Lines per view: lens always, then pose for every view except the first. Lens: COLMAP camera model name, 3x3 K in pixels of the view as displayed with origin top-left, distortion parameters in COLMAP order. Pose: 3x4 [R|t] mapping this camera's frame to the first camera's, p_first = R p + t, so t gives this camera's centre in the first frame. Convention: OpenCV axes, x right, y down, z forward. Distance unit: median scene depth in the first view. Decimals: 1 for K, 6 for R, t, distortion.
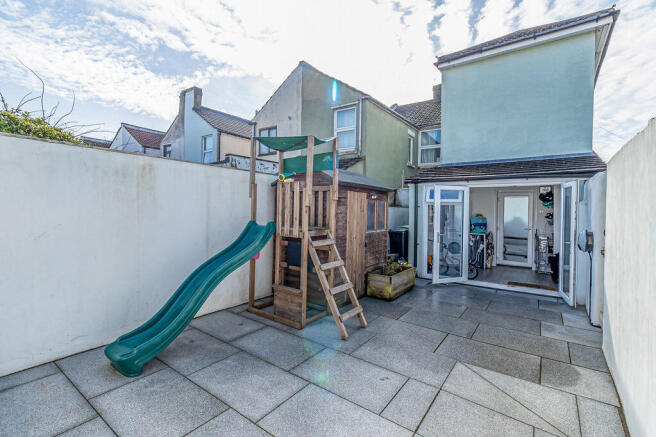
lens RADIAL K [[298.5, 0, 329.6], [0, 298.5, 211.2], [0, 0, 1]] dist [-0.001814, -0.000232]
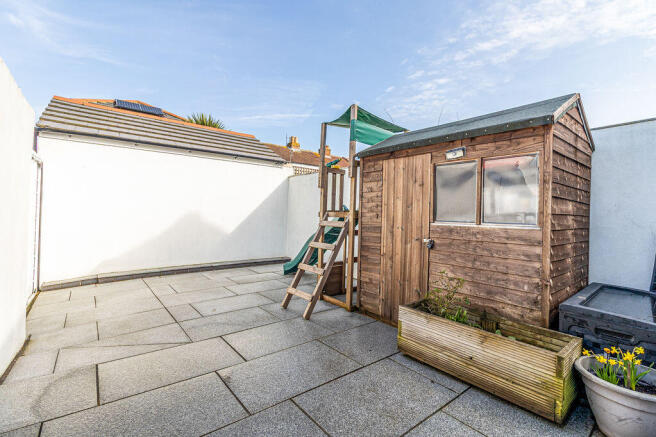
lens RADIAL K [[298.5, 0, 329.6], [0, 298.5, 211.2], [0, 0, 1]] dist [-0.001814, -0.000232]
pose [[-0.247837, -0.040741, -0.967945, 1.241081], [-0.033994, 0.998866, -0.033339, 0.130762], [0.968205, 0.024642, -0.248941, 1.651950]]
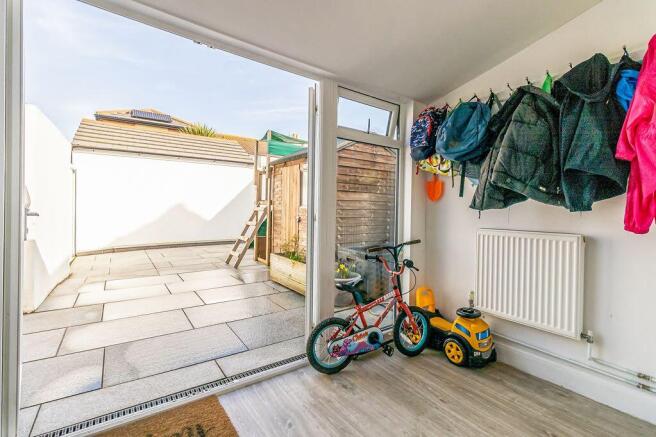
lens RADIAL K [[300.7, 0, 329.4], [0, 300.7, 209.1], [0, 0, 1]] dist [-0.001333, -0.000201]
pose [[-0.311473, -0.019939, -0.950046, 1.701309], [-0.027189, 0.999558, -0.012064, 0.153302], [0.949866, 0.022073, -0.311878, 2.389728]]
